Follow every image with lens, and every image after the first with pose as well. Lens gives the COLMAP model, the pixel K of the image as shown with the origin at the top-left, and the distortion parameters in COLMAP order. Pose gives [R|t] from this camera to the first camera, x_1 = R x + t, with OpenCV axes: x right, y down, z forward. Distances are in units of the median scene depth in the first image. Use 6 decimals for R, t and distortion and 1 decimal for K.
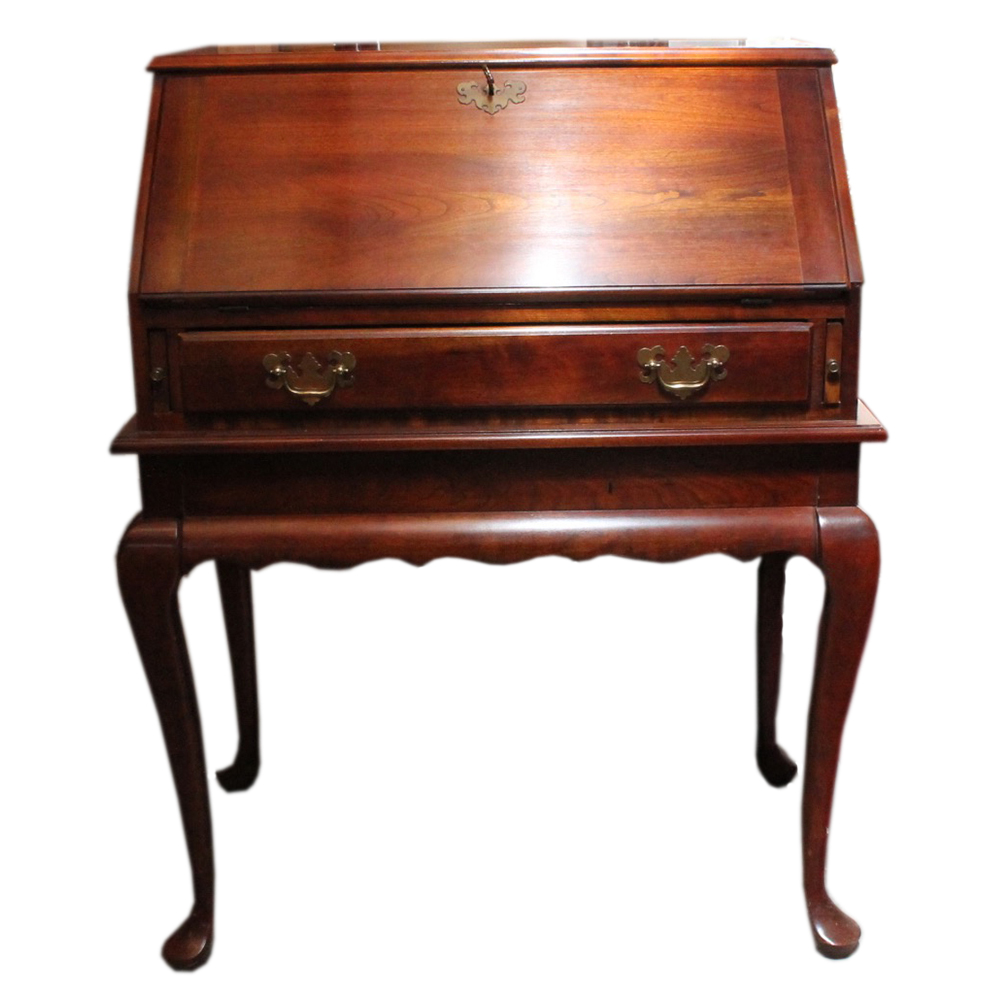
lens RADIAL K [[1251.0, 0, 494.2], [0, 1251.0, 437.9], [0, 0, 1]] dist [-0.163776, -0.014836]
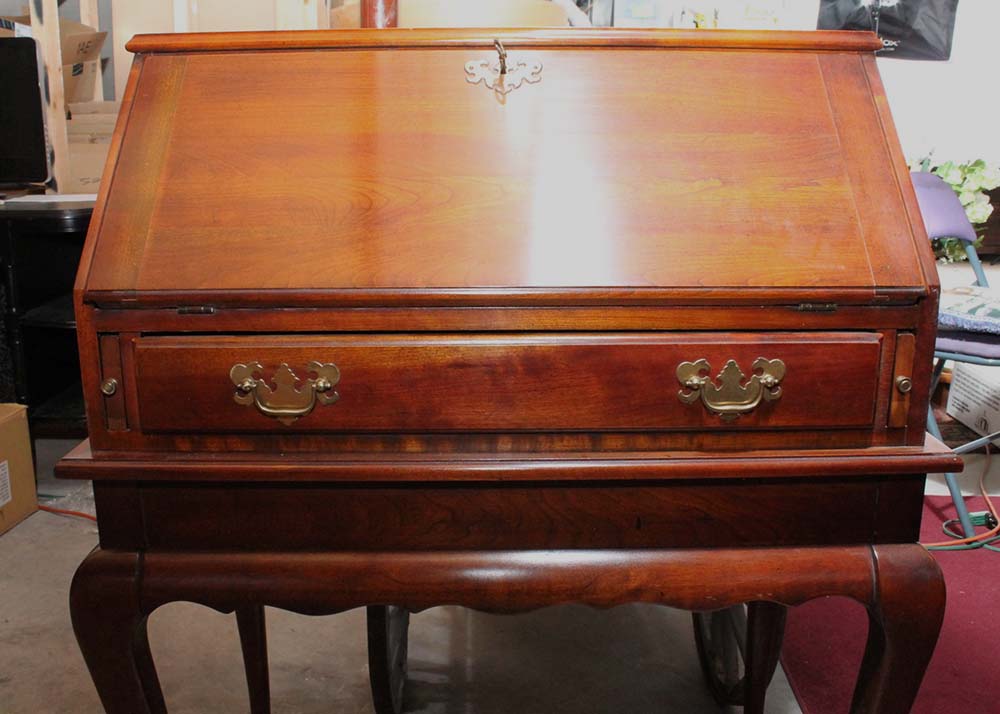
lens RADIAL K [[848.8, 0, 486.6], [0, 848.8, 356.9], [0, 0, 1]] dist [-0.160878, 0.097868]
pose [[0.999949, 0.009759, -0.002624, -0.011261], [-0.009896, 0.998214, -0.058916, -0.040346], [0.002044, 0.058939, 0.998259, 0.430749]]
